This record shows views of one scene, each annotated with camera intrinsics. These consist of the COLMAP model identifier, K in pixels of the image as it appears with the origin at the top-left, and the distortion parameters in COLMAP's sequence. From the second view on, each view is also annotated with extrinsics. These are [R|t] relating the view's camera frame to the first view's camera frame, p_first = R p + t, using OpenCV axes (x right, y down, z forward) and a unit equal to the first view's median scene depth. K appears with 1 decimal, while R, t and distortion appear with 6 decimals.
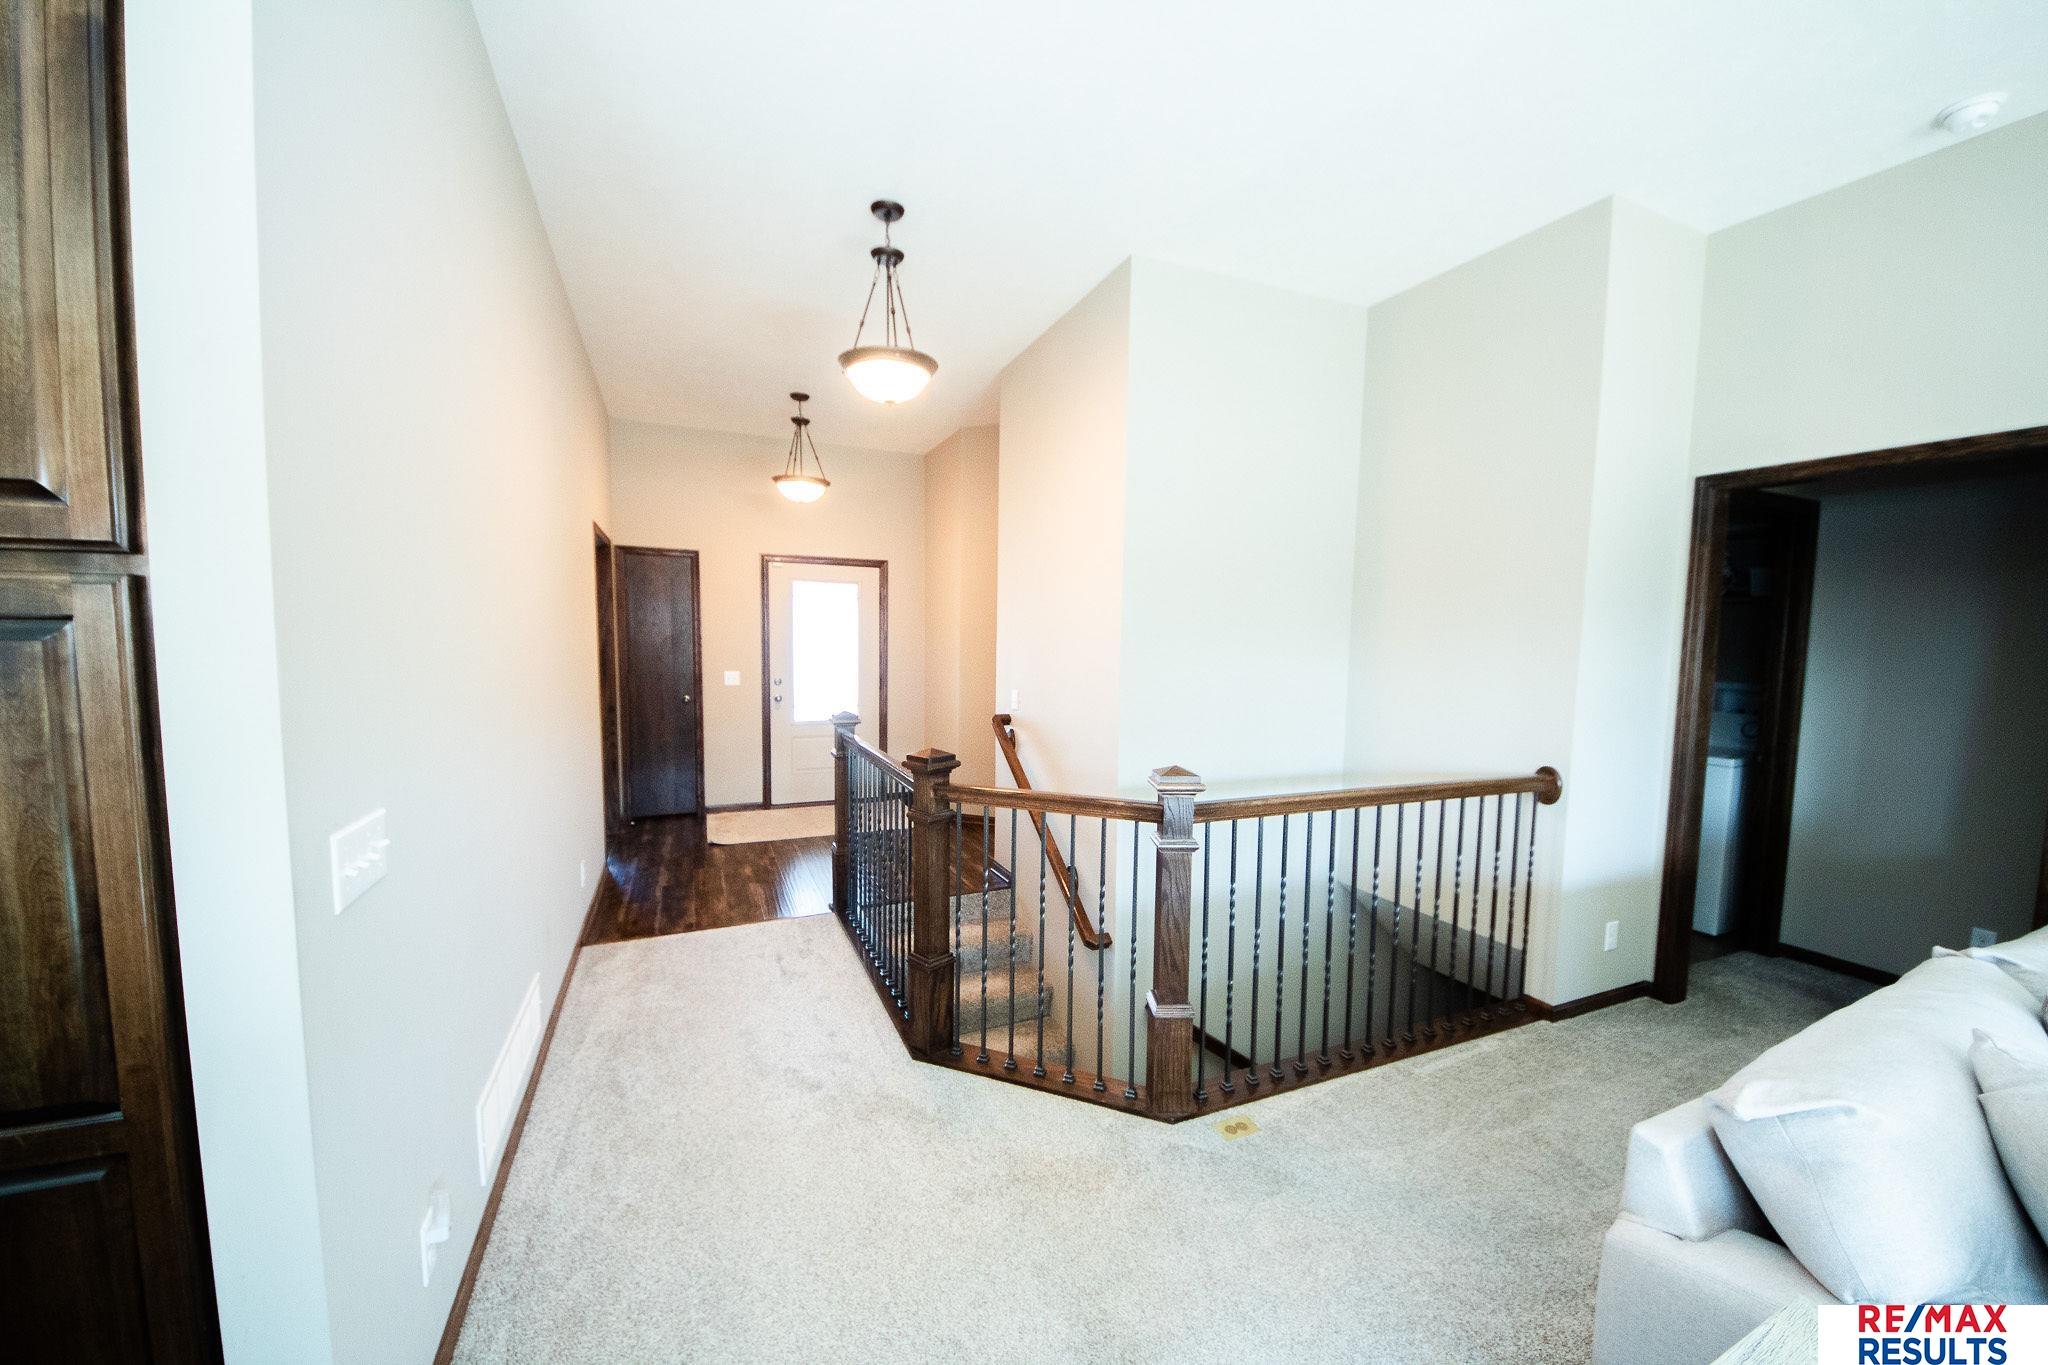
lens RADIAL K [[762.8, 0, 1012.3], [0, 762.8, 702.9], [0, 0, 1]] dist [0.048360, -0.032048]
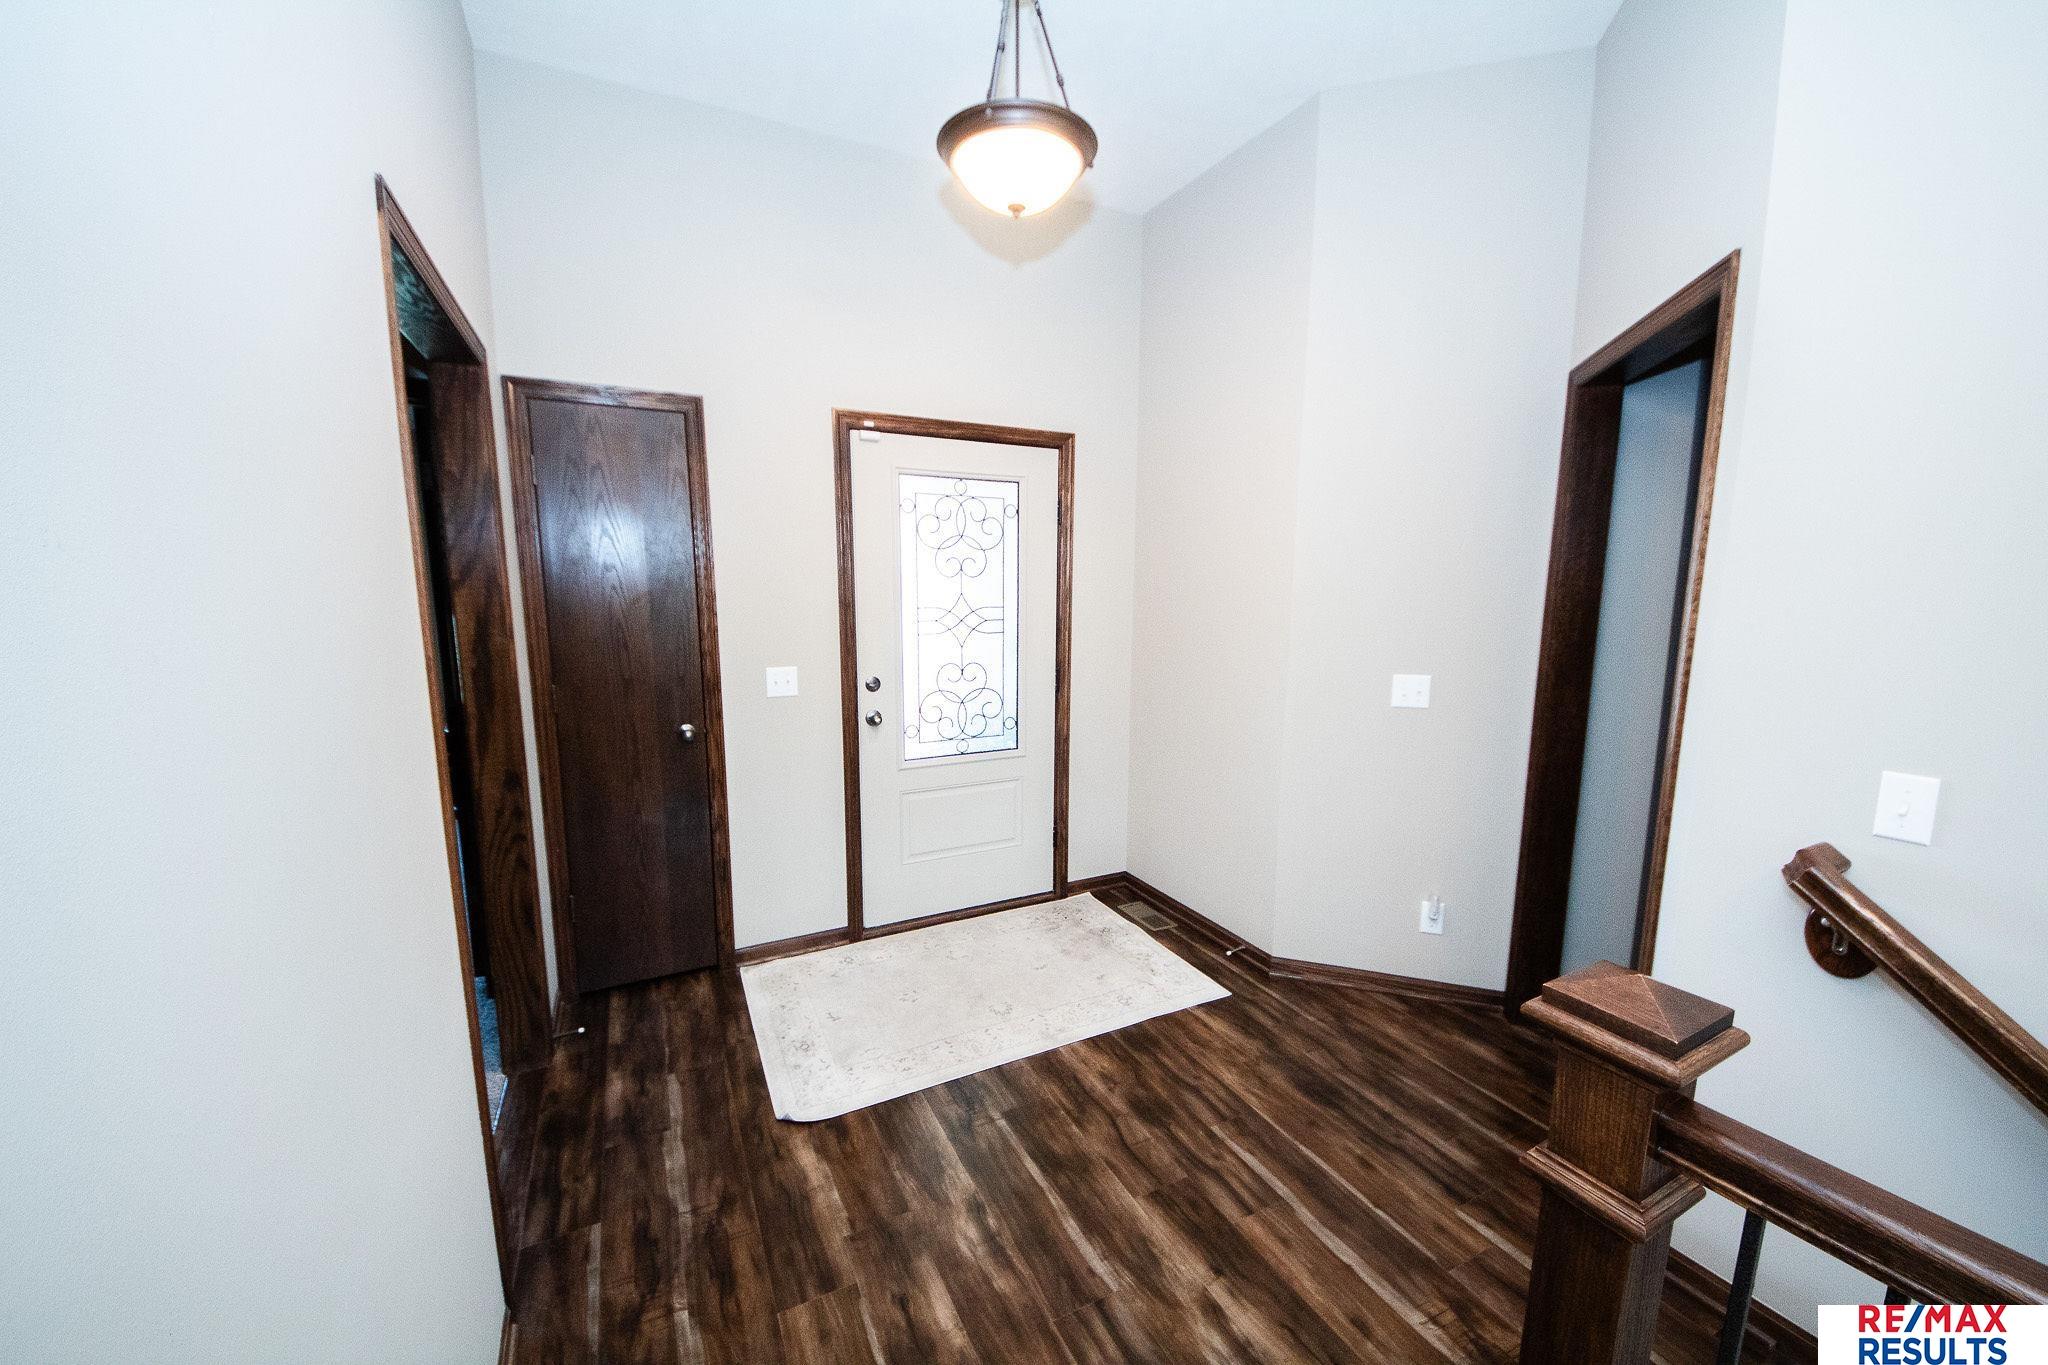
lens RADIAL K [[762.8, 0, 1012.3], [0, 762.8, 702.9], [0, 0, 1]] dist [0.048360, -0.032048]
pose [[0.998246, -0.020868, 0.055409, -0.250565], [0.016999, 0.997443, 0.069413, -0.049403], [-0.056715, -0.068349, 0.996048, 0.522596]]
